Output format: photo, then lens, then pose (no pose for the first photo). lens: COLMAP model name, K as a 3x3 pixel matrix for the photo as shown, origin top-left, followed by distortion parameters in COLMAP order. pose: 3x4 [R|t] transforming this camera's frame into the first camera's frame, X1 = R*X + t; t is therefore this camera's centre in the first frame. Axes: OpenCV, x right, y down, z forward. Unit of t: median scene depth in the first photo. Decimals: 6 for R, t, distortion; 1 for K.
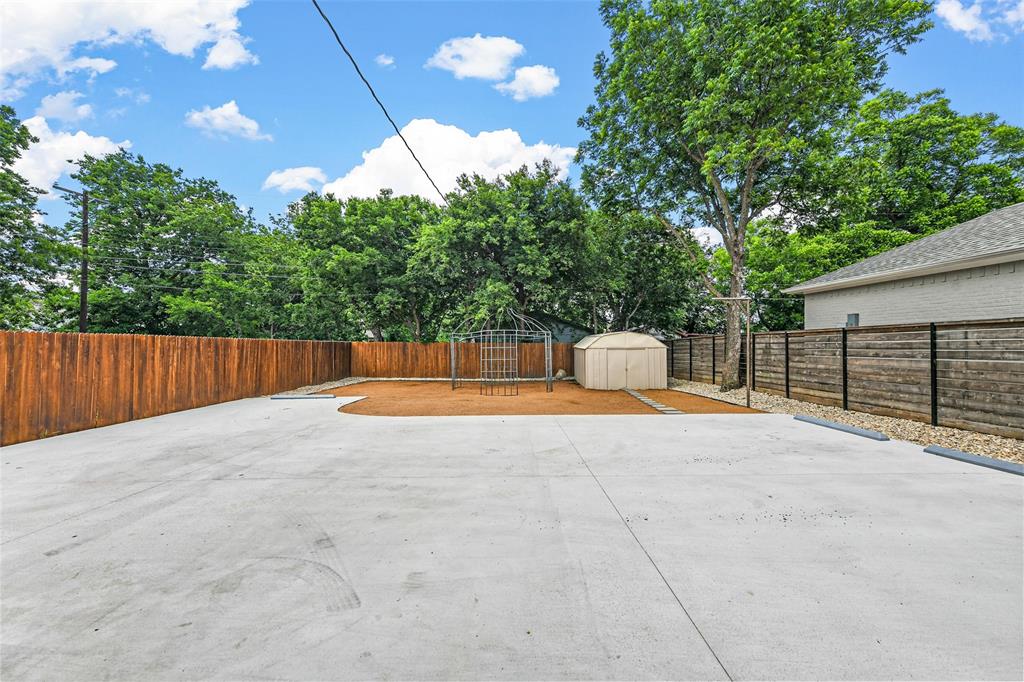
lens RADIAL K [[399.7, 0, 513.1], [0, 399.7, 341.3], [0, 0, 1]] dist [0.014550, 0.000263]
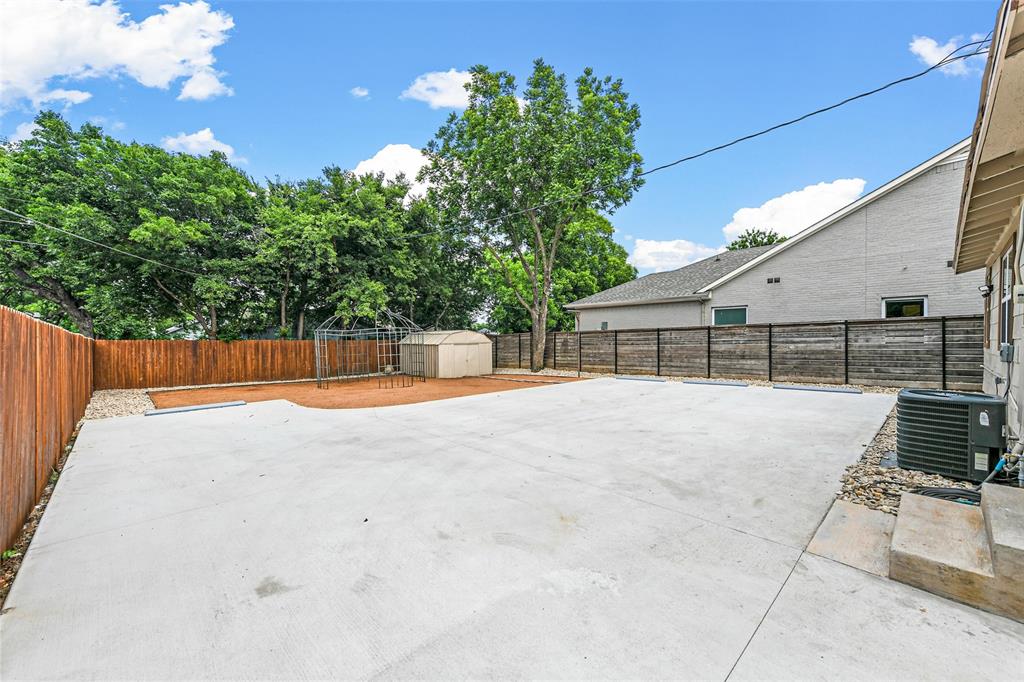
lens RADIAL K [[399.7, 0, 513.1], [0, 399.7, 341.3], [0, 0, 1]] dist [0.014550, 0.000263]
pose [[0.725523, -0.006261, 0.688170, -0.576128], [0.004145, 0.999980, 0.004727, 0.005774], [-0.688186, -0.000577, 0.725534, -0.007912]]
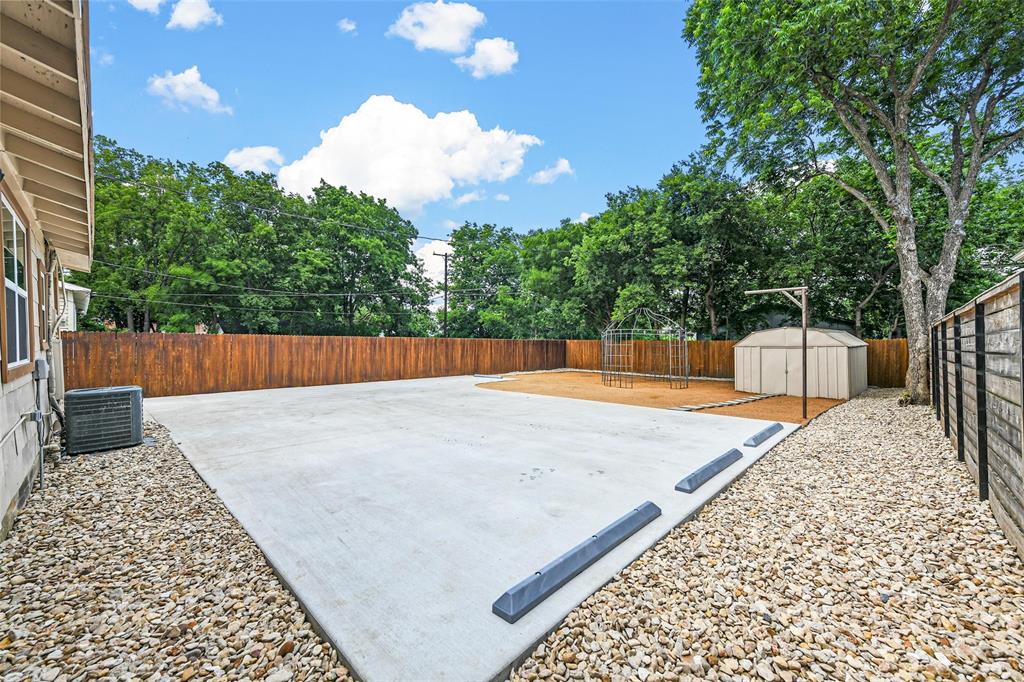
lens RADIAL K [[399.7, 0, 513.1], [0, 399.7, 341.3], [0, 0, 1]] dist [0.014550, 0.000263]
pose [[0.713817, -0.001337, -0.700331, 0.569255], [0.005539, 0.999978, 0.003736, -0.000518], [0.700310, -0.006546, 0.713809, -0.017271]]
